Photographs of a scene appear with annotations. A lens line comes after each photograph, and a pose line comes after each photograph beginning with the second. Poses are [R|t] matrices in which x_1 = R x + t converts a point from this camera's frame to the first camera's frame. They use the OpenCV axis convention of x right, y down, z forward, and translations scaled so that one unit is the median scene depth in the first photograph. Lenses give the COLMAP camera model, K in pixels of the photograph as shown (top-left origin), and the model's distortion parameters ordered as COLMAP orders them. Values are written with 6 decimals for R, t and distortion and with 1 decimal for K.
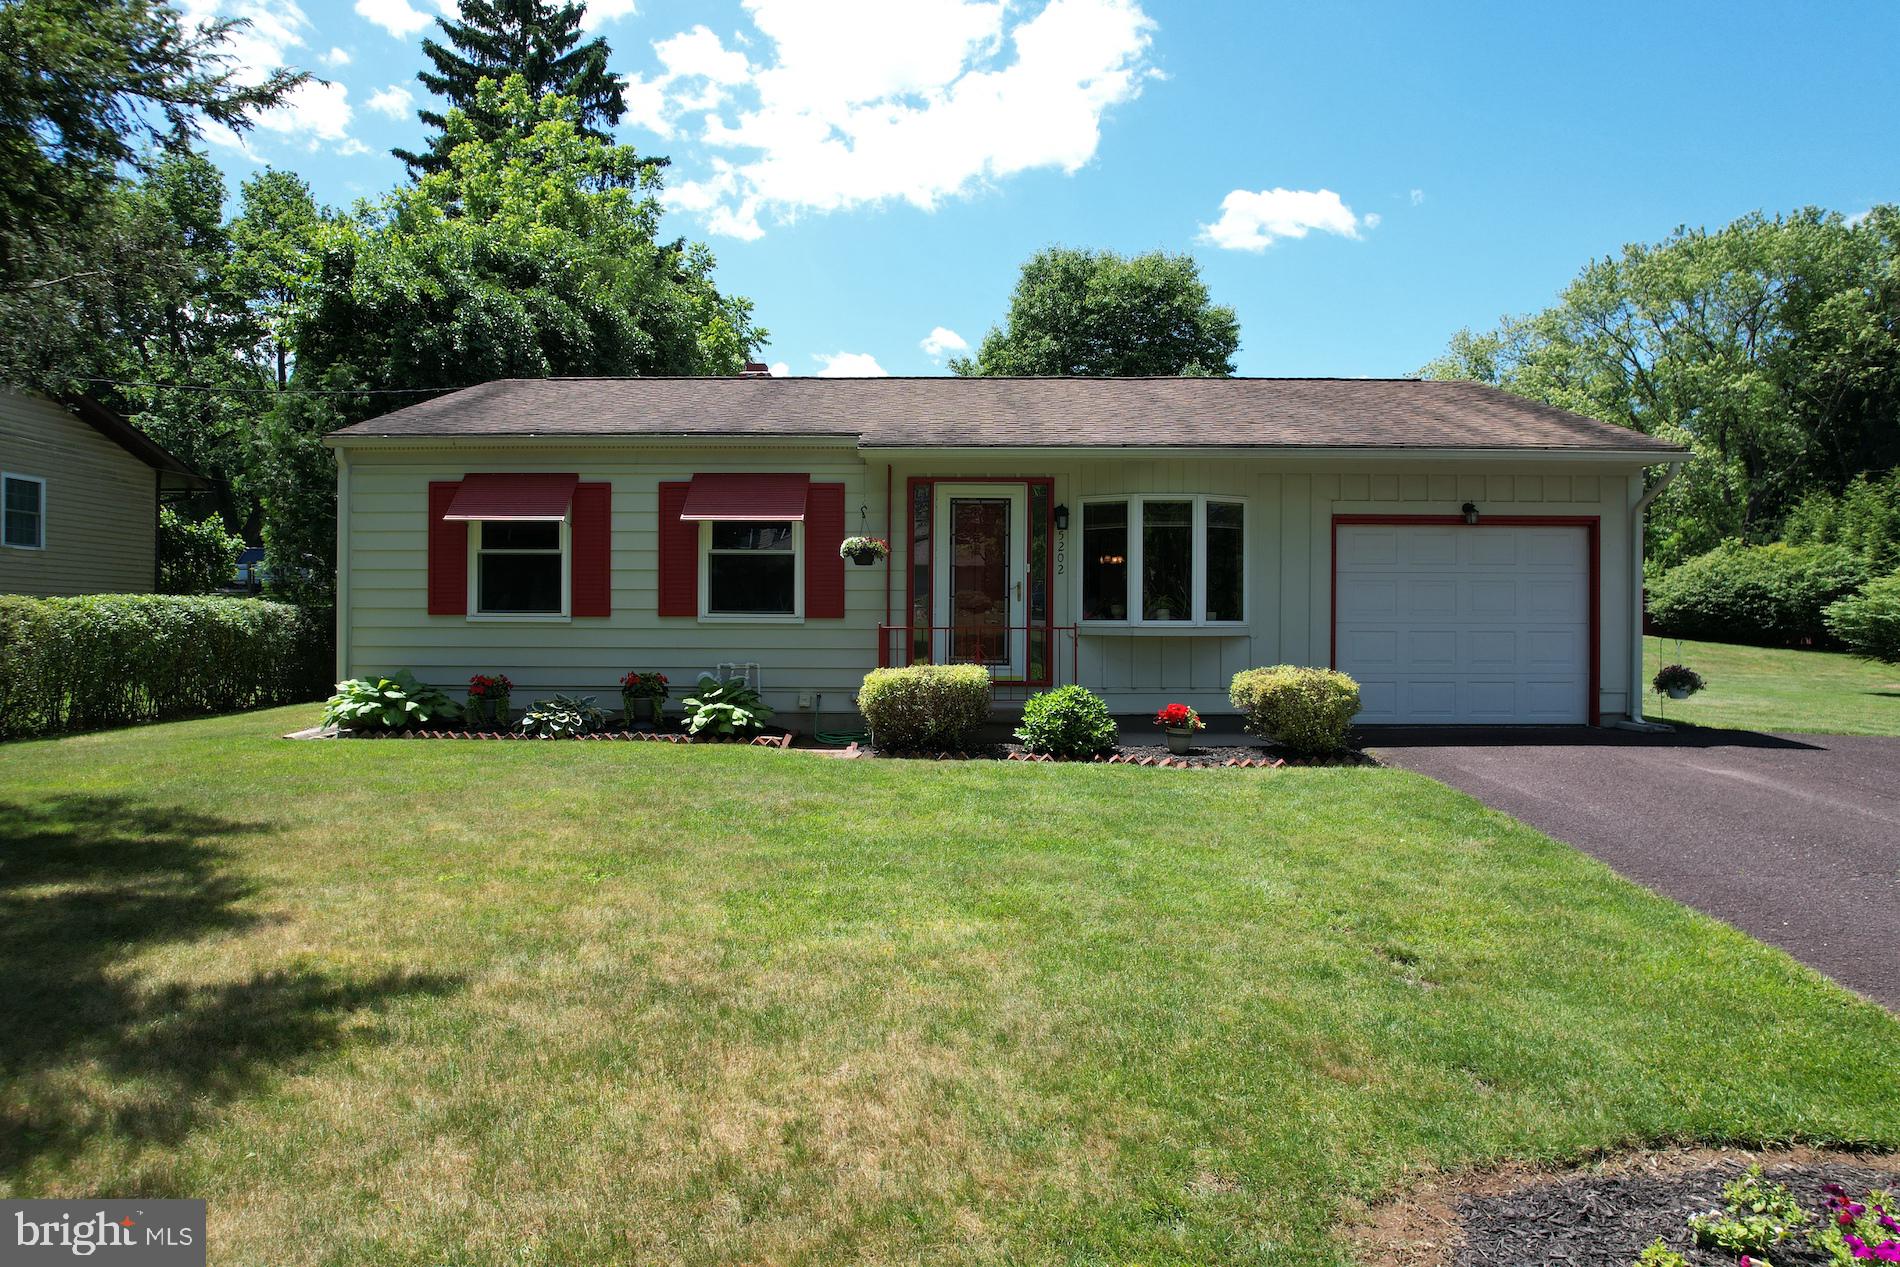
lens RADIAL K [[1215.5, 0, 956.5], [0, 1215.5, 633.8], [0, 0, 1]] dist [-0.080099, 0.069552]
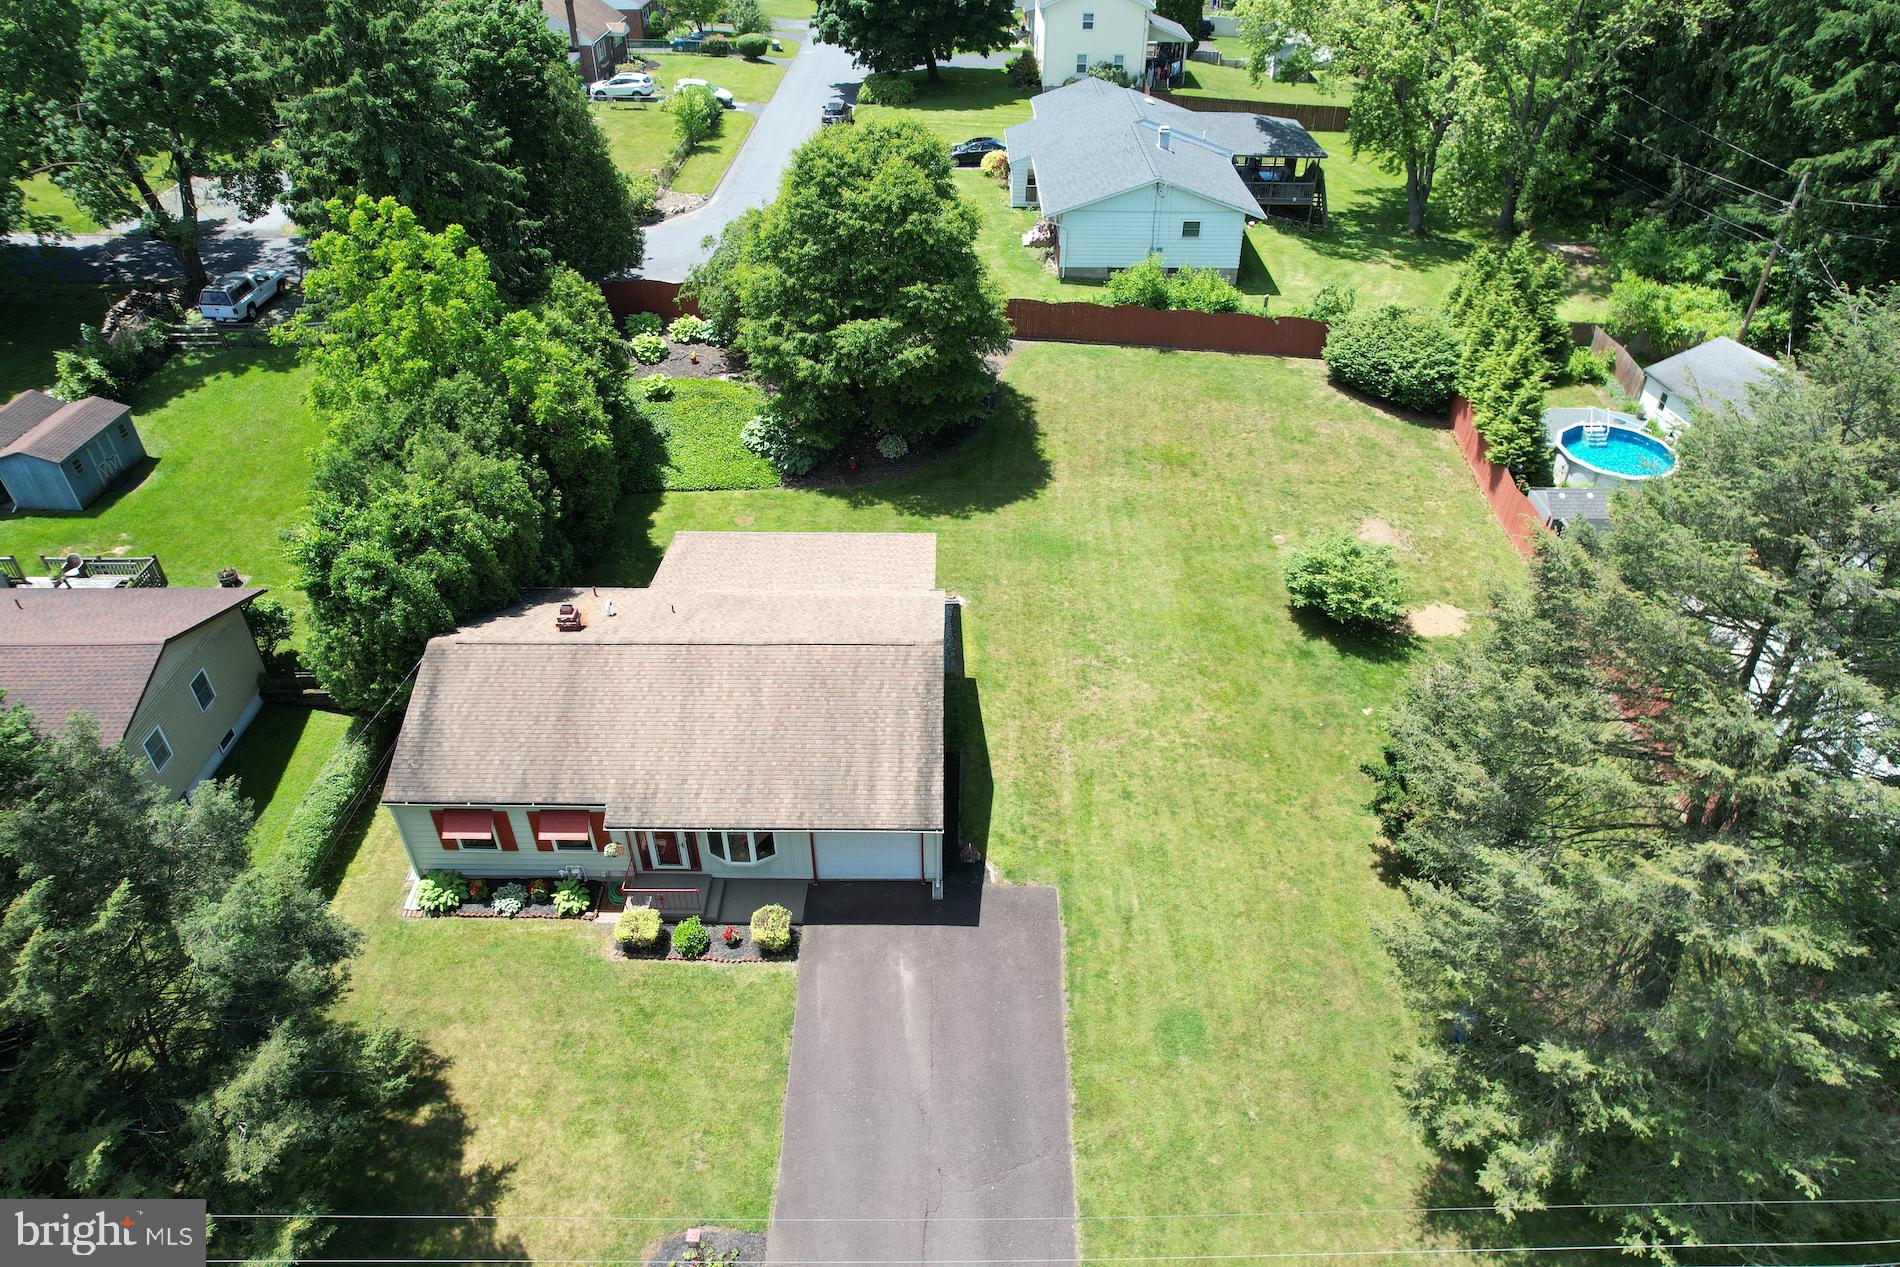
lens RADIAL K [[1215.5, 0, 961.7], [0, 1215.5, 637.3], [0, 0, 1]] dist [-0.080099, 0.069552]
pose [[0.999837, -0.004355, 0.017500, 0.569314], [-0.007060, 0.798422, 0.602057, -1.827972], [-0.016595, -0.602083, 0.798261, -0.696818]]
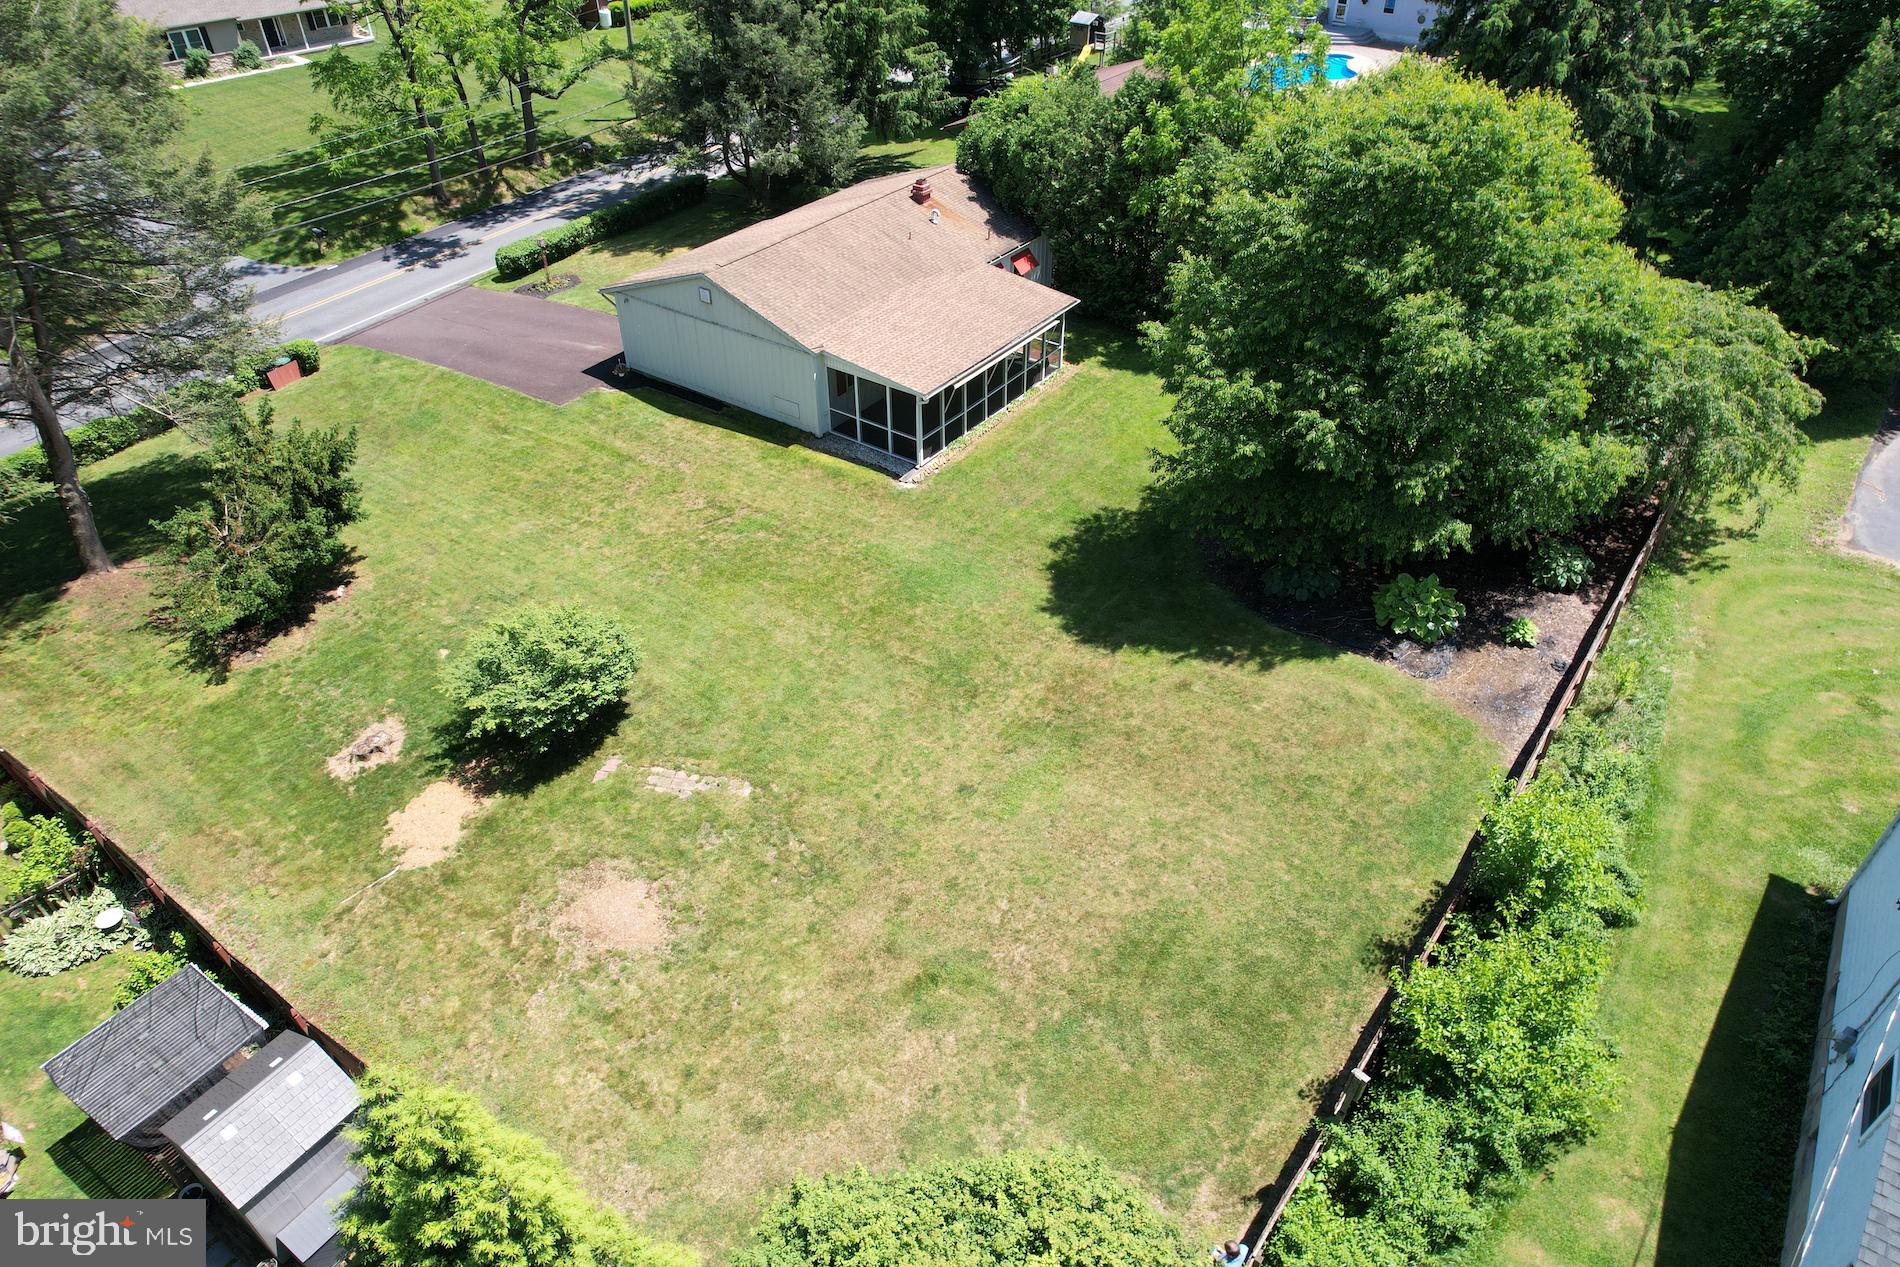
lens RADIAL K [[1215.5, 0, 958.6], [0, 1215.5, 639.0], [0, 0, 1]] dist [-0.080099, 0.069552]
pose [[-0.565109, 0.509156, -0.649163, 2.607307], [-0.003107, 0.785529, 0.618817, -1.421151], [0.825010, 0.351716, -0.442328, 3.498236]]
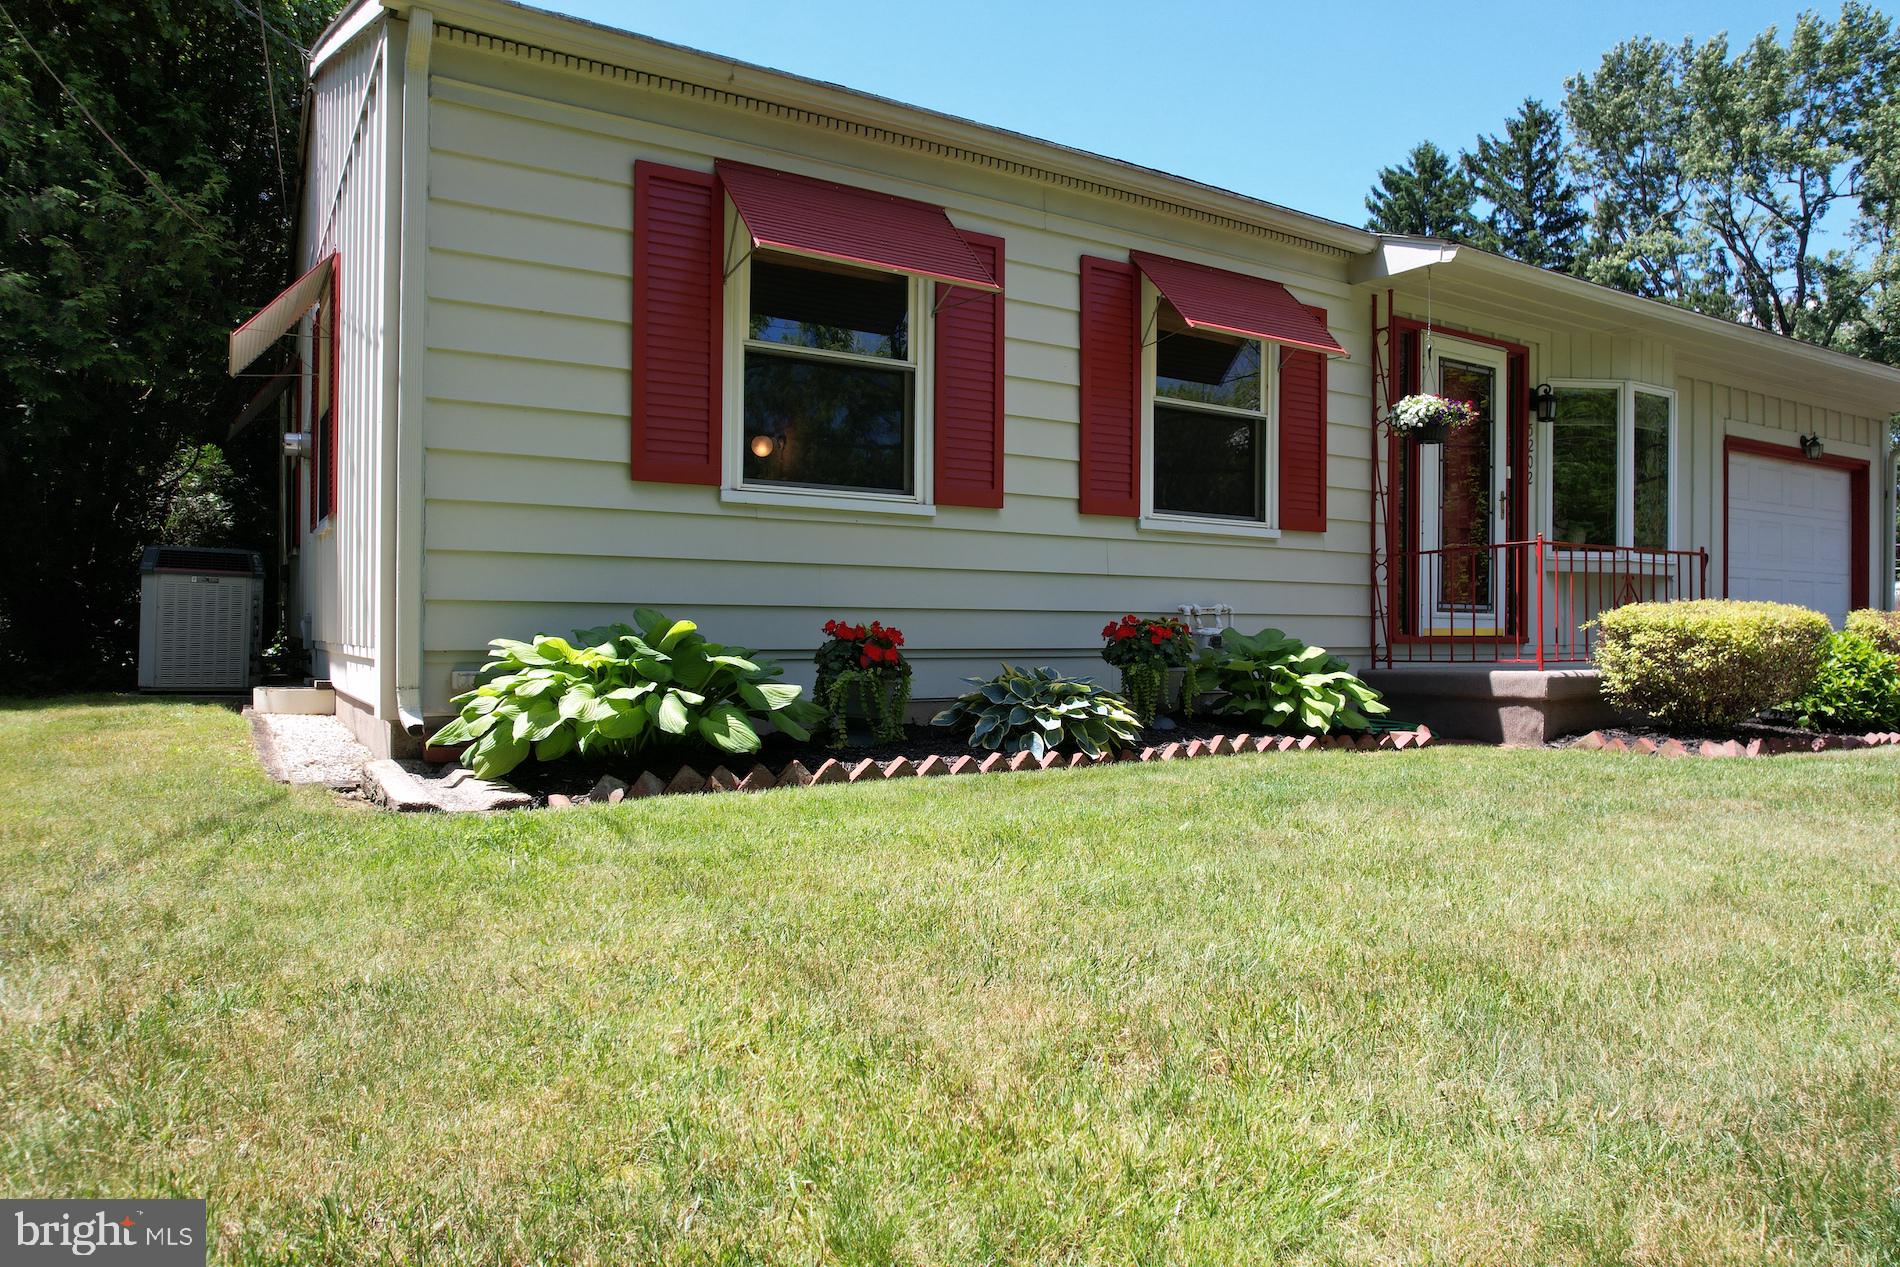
lens RADIAL K [[1215.5, 0, 956.1], [0, 1215.5, 638.7], [0, 0, 1]] dist [-0.080099, 0.069552]
pose [[0.841452, -0.003052, 0.540323, -0.570566], [-0.001815, 0.999962, 0.008475, 0.034792], [-0.540329, -0.008112, 0.841415, 0.591316]]
